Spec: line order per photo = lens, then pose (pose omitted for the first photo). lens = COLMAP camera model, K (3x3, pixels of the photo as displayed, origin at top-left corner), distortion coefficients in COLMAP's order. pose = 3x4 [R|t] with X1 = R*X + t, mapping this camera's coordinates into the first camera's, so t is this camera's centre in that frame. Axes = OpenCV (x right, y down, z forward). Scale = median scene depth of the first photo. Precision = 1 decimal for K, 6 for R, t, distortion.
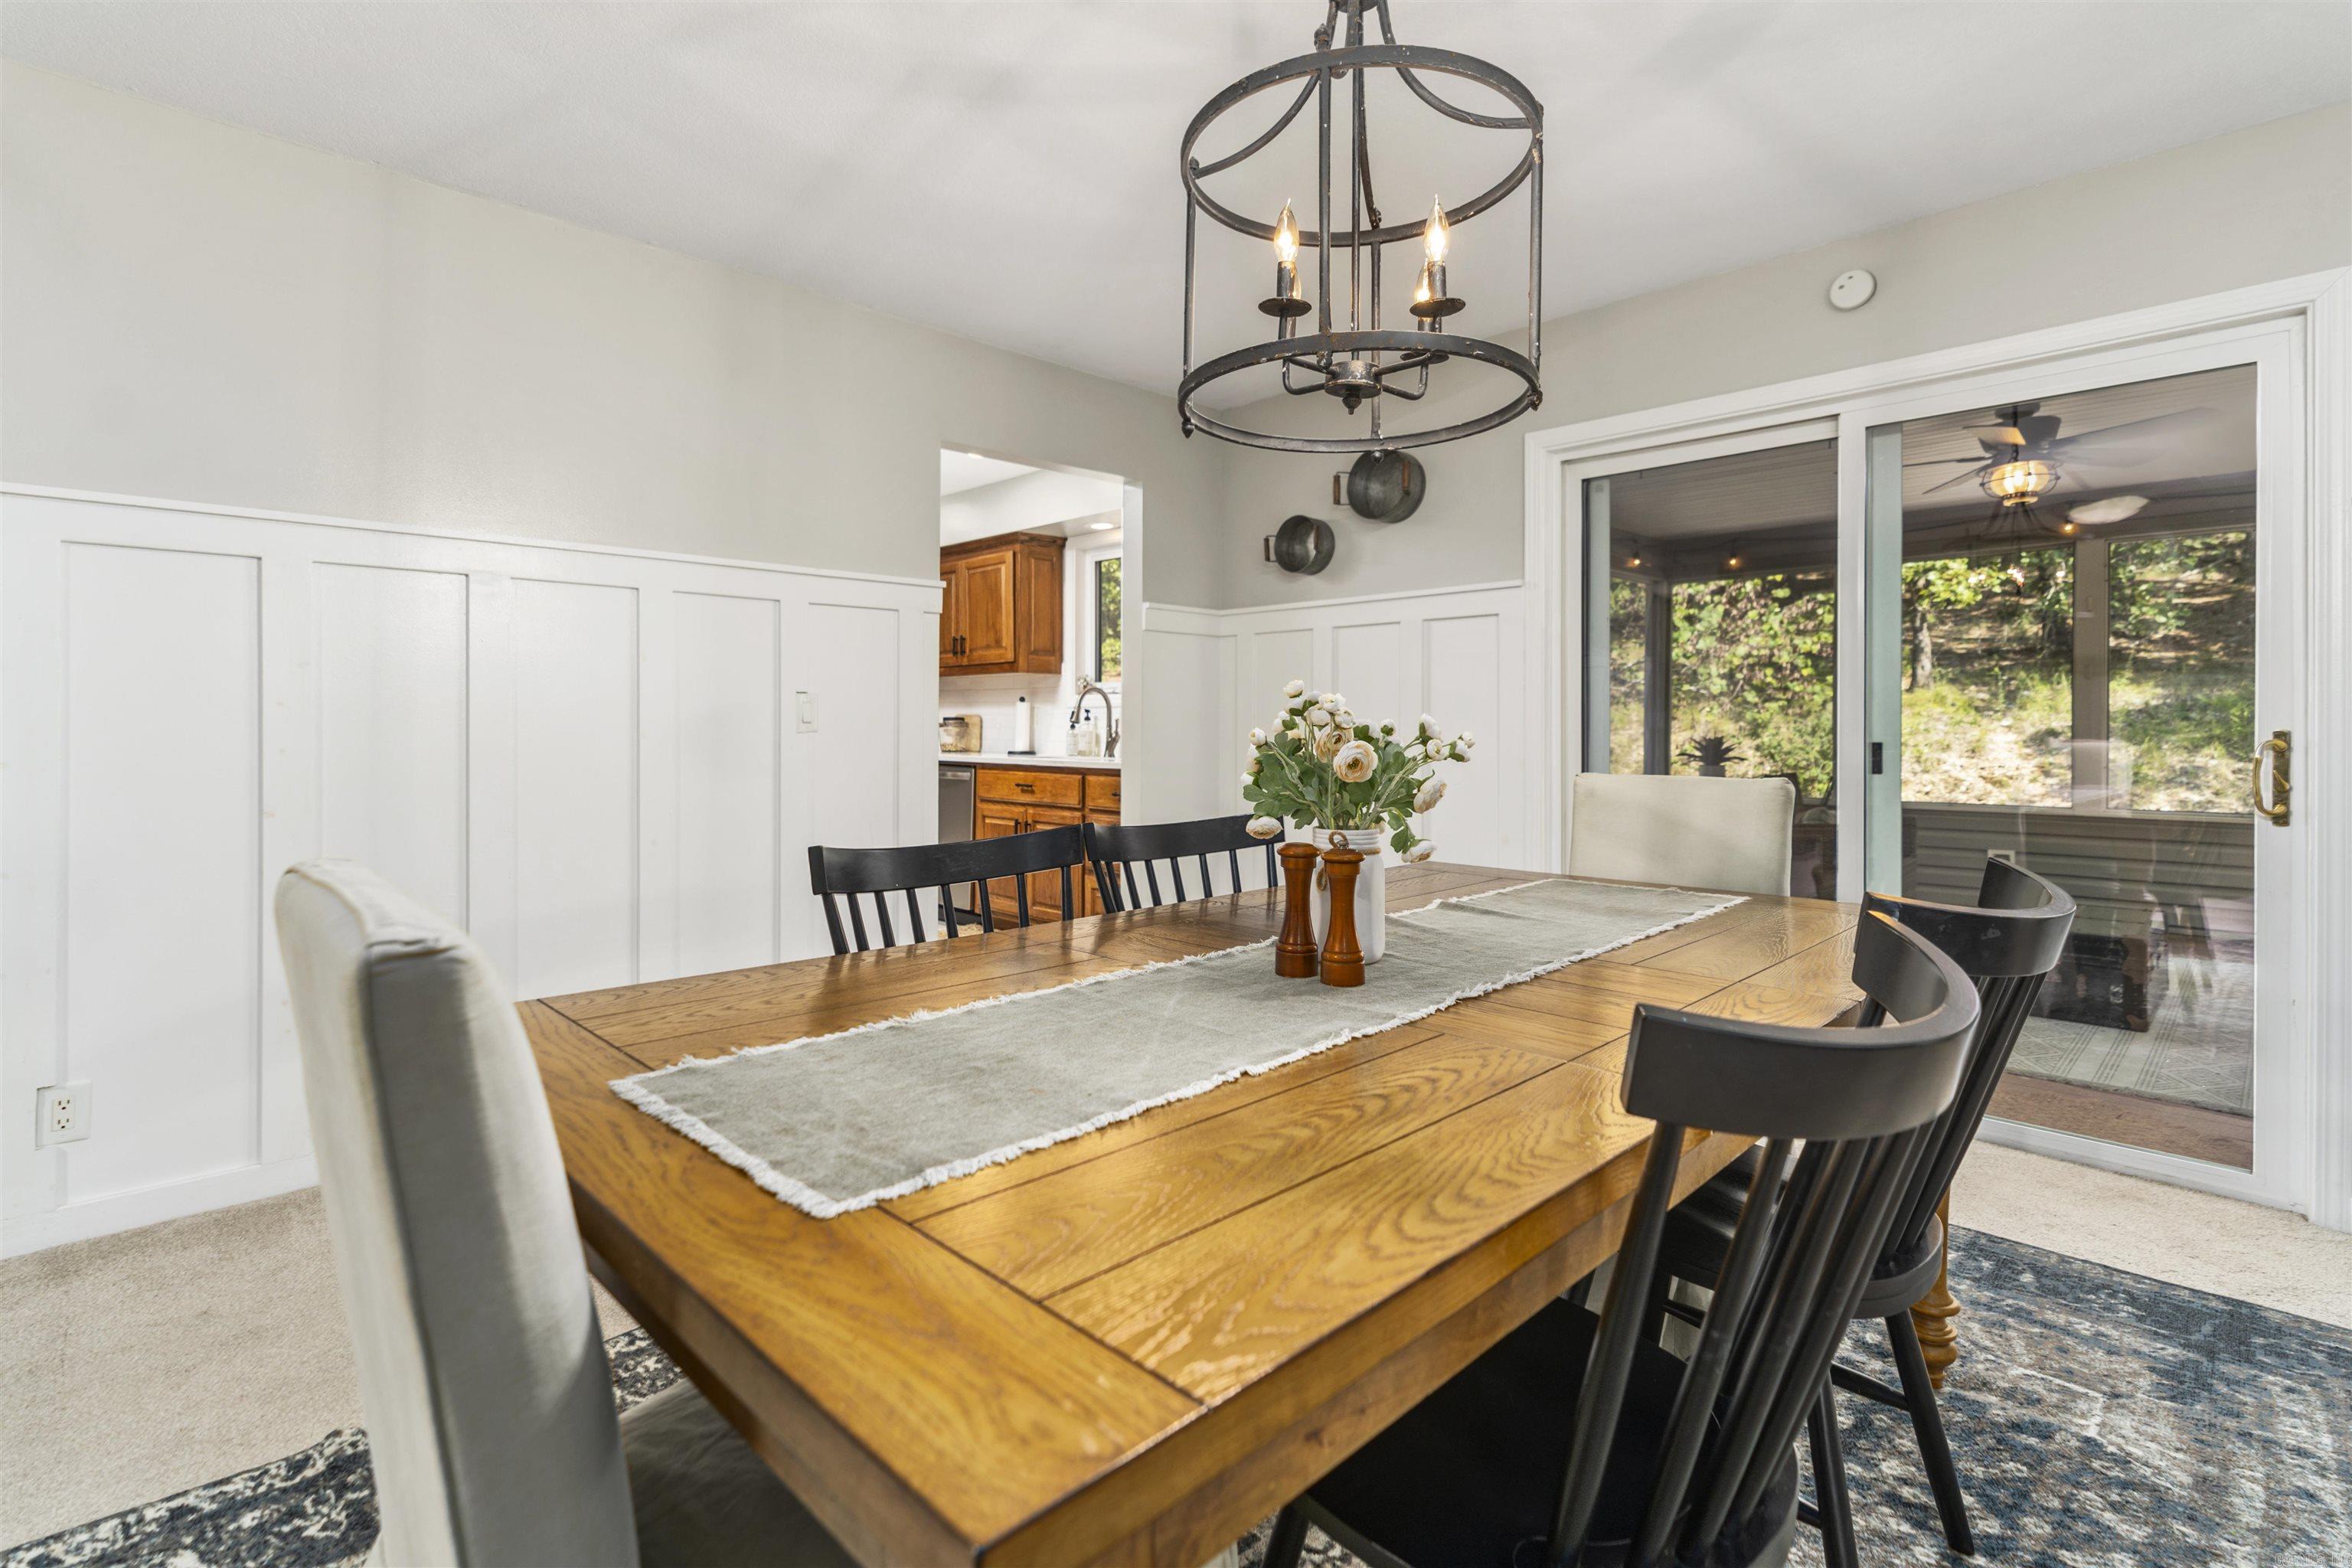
lens RADIAL K [[1094.5, 0, 1171.6], [0, 1094.5, 764.4], [0, 0, 1]] dist [0.001261, -0.000624]
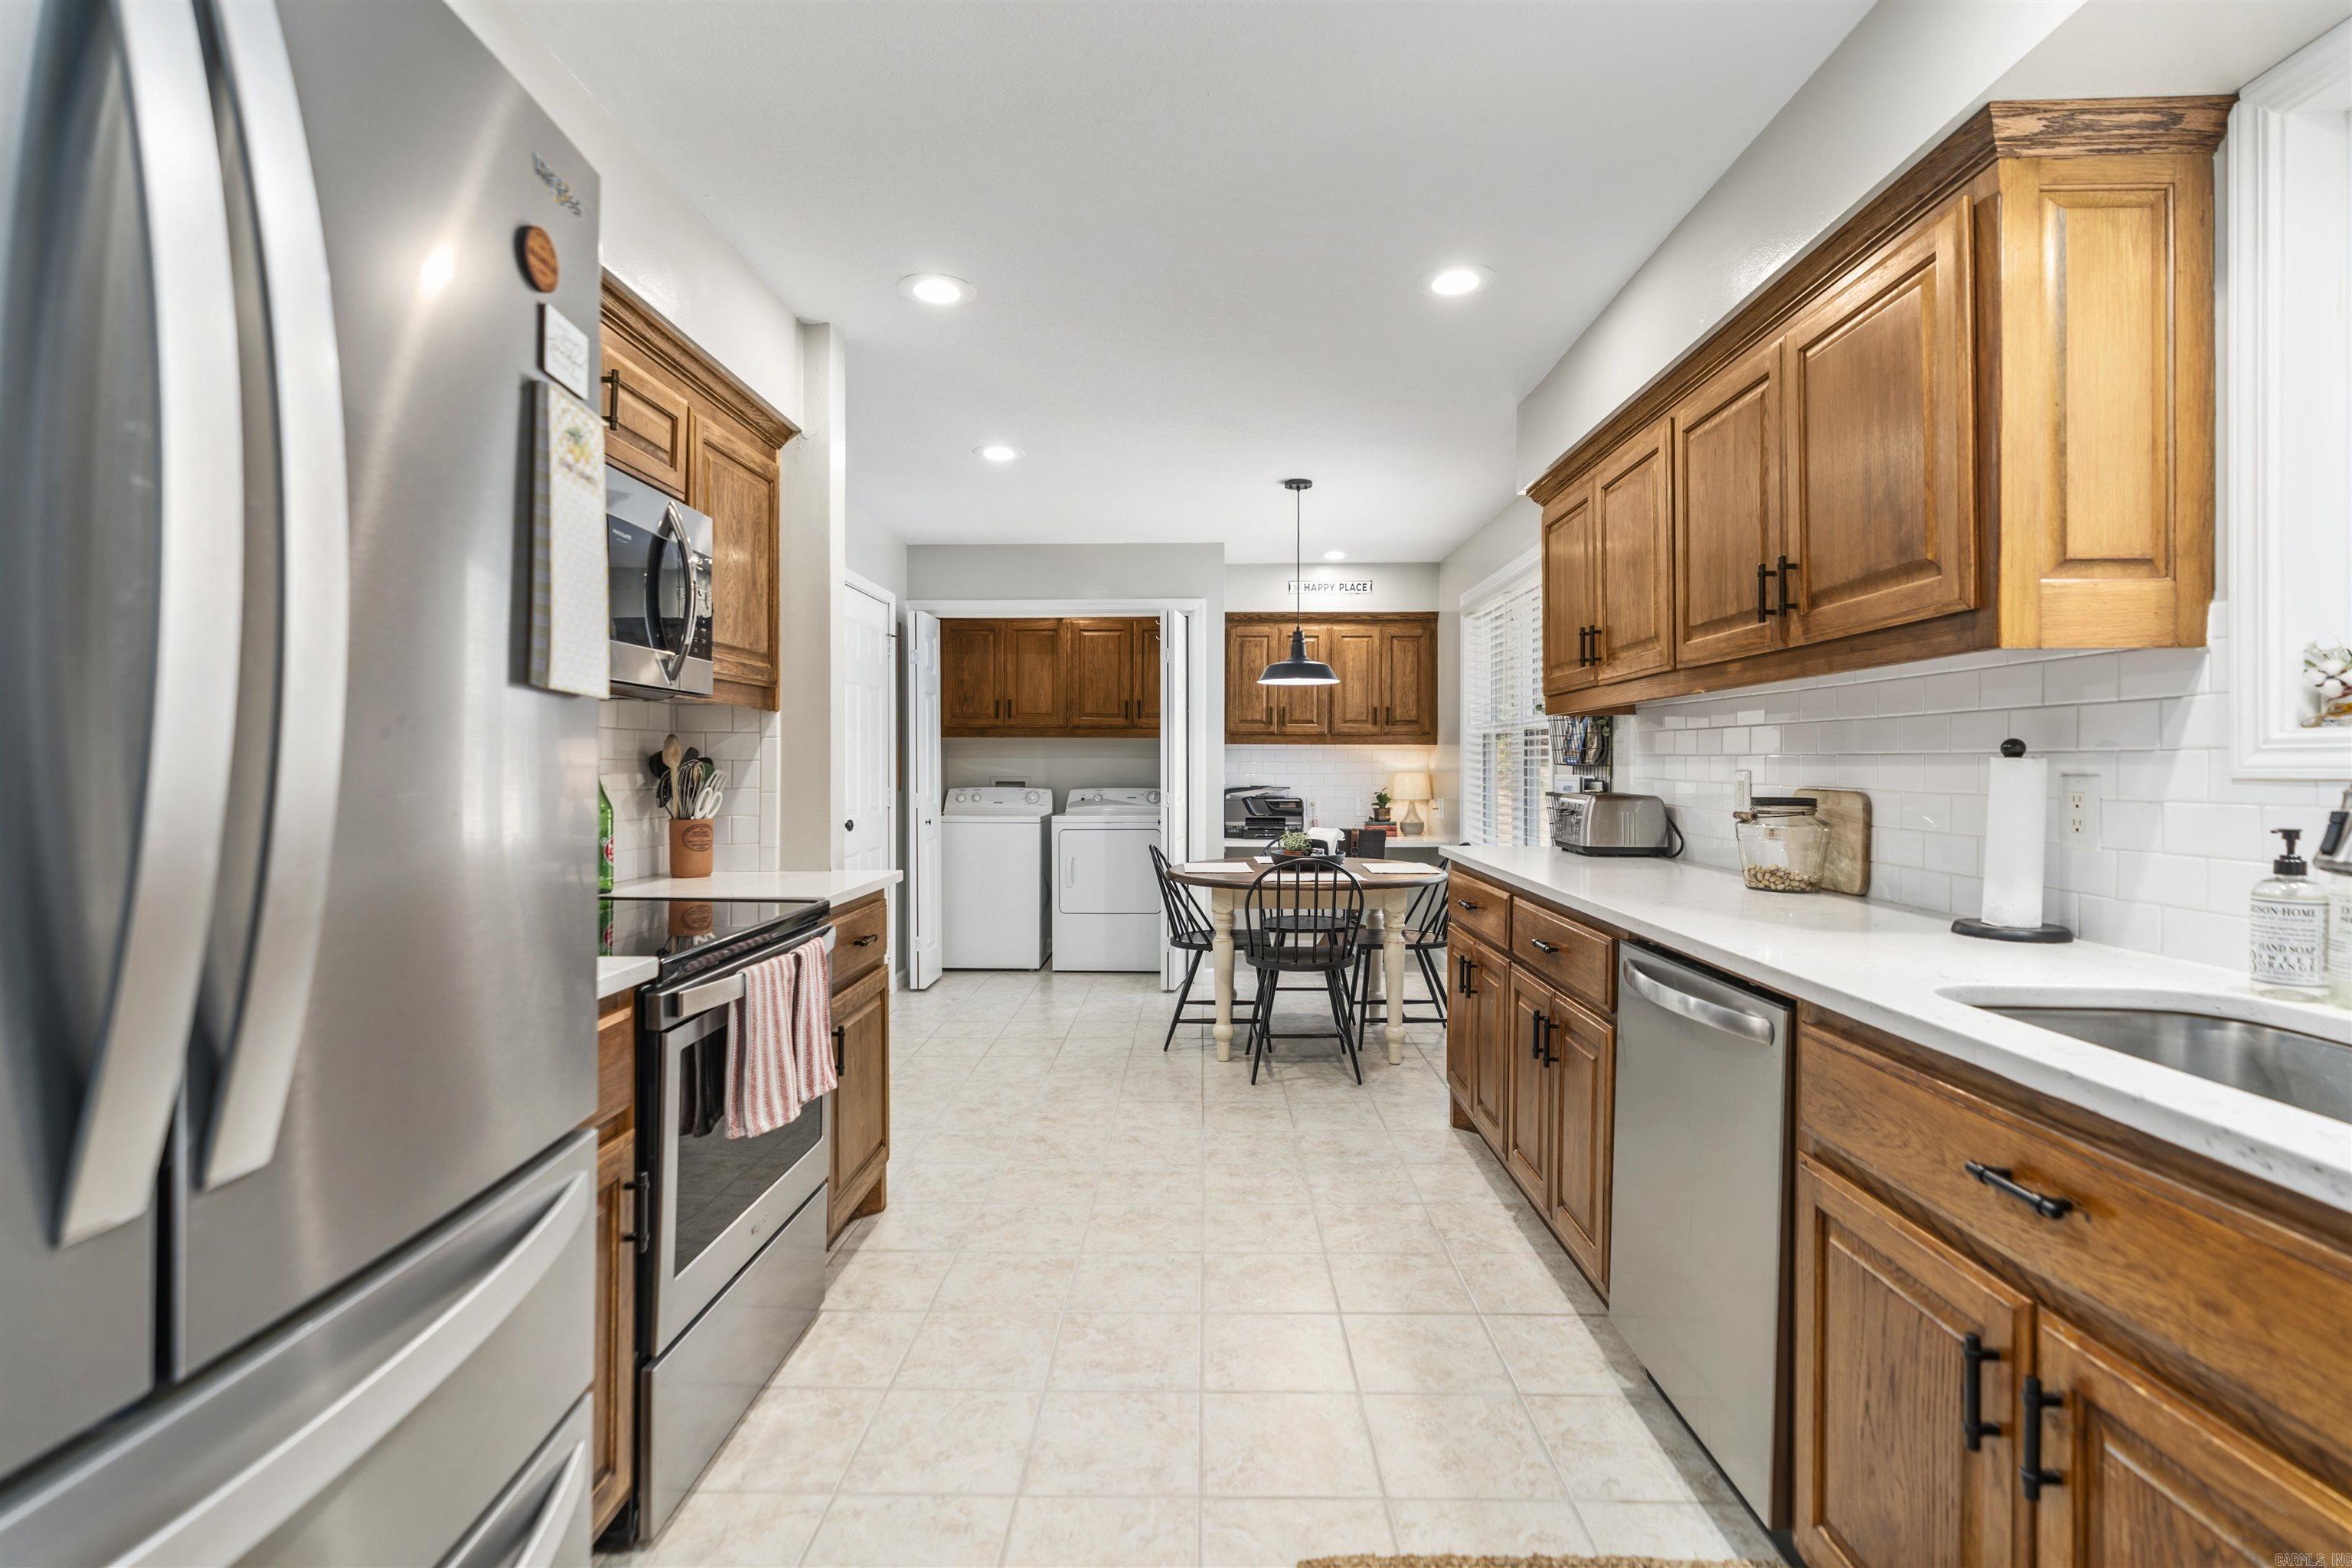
lens RADIAL K [[1094.5, 0, 1169.5], [0, 1094.5, 768.1], [0, 0, 1]] dist [0.001261, -0.000624]
pose [[0.698188, -0.004856, -0.715898, -0.243001], [-0.004173, 0.999932, -0.010852, -0.142534], [0.715902, 0.010564, 0.698121, 1.803912]]
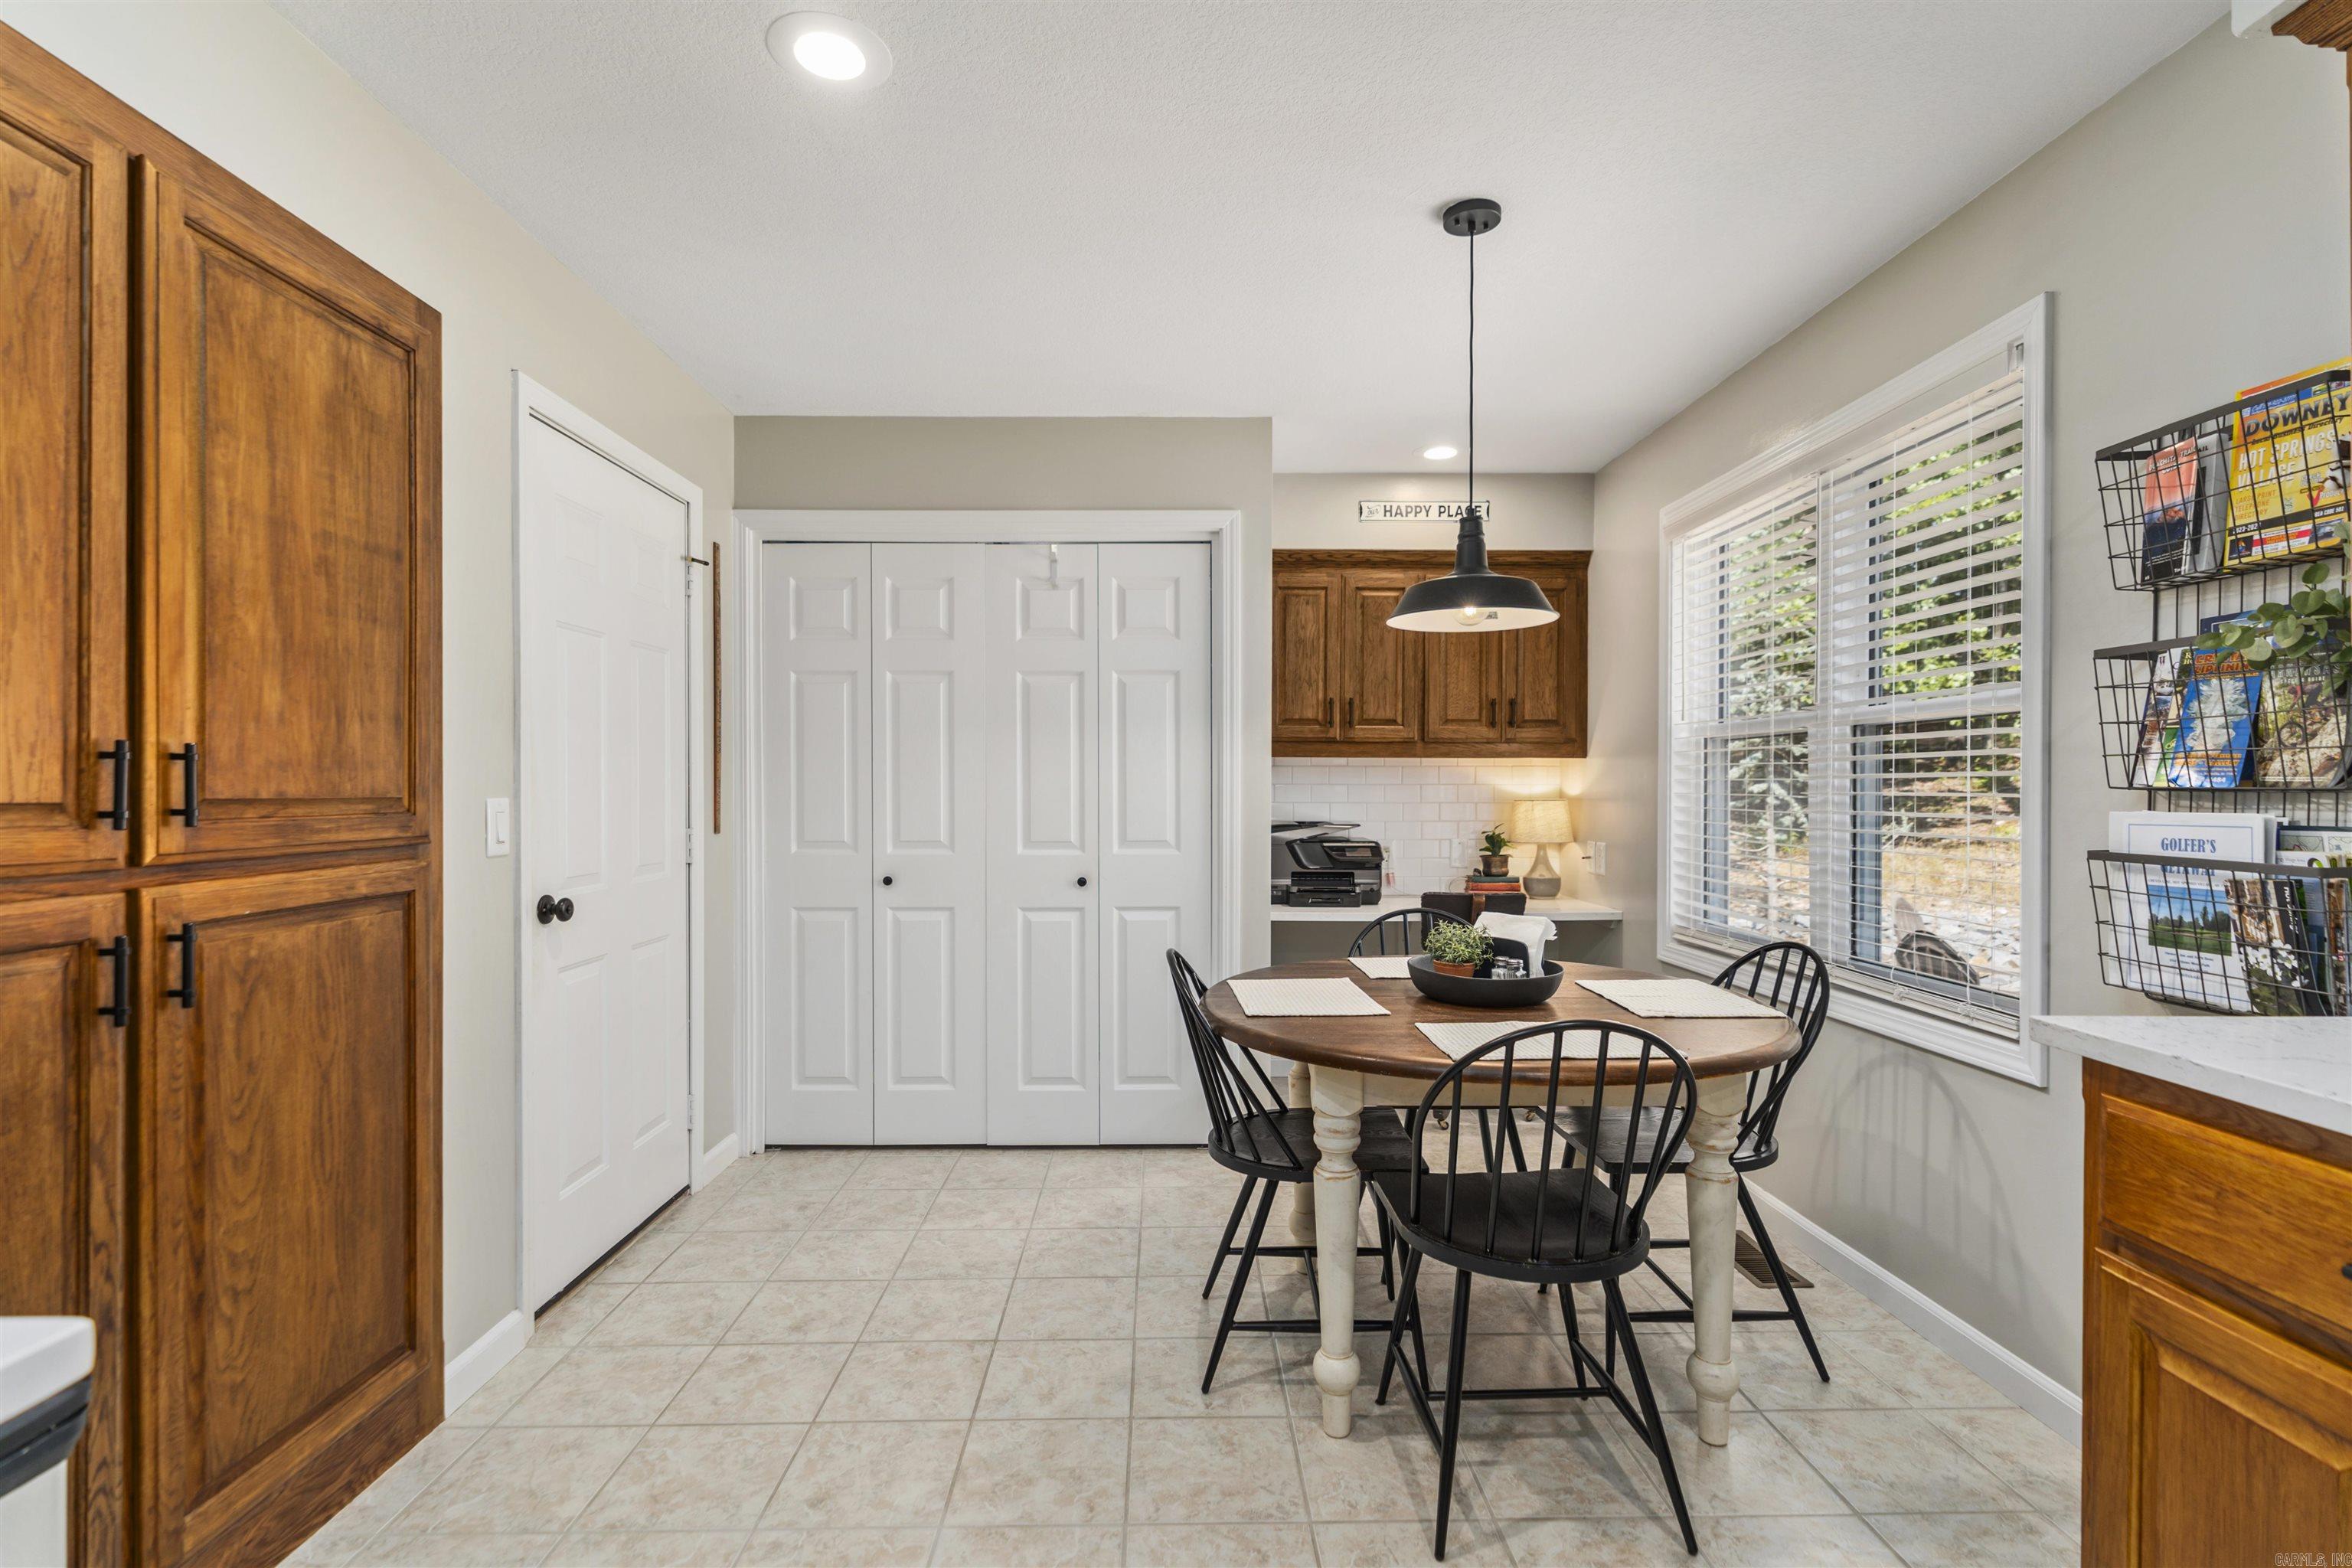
lens RADIAL K [[1094.5, 0, 1173.0], [0, 1094.5, 797.4], [0, 0, 1]] dist [0.001261, -0.000624]
pose [[0.727212, -0.001235, -0.686412, -0.882828], [-0.004235, 0.999971, -0.006285, -0.154163], [0.686400, 0.007478, 0.727185, 2.345395]]
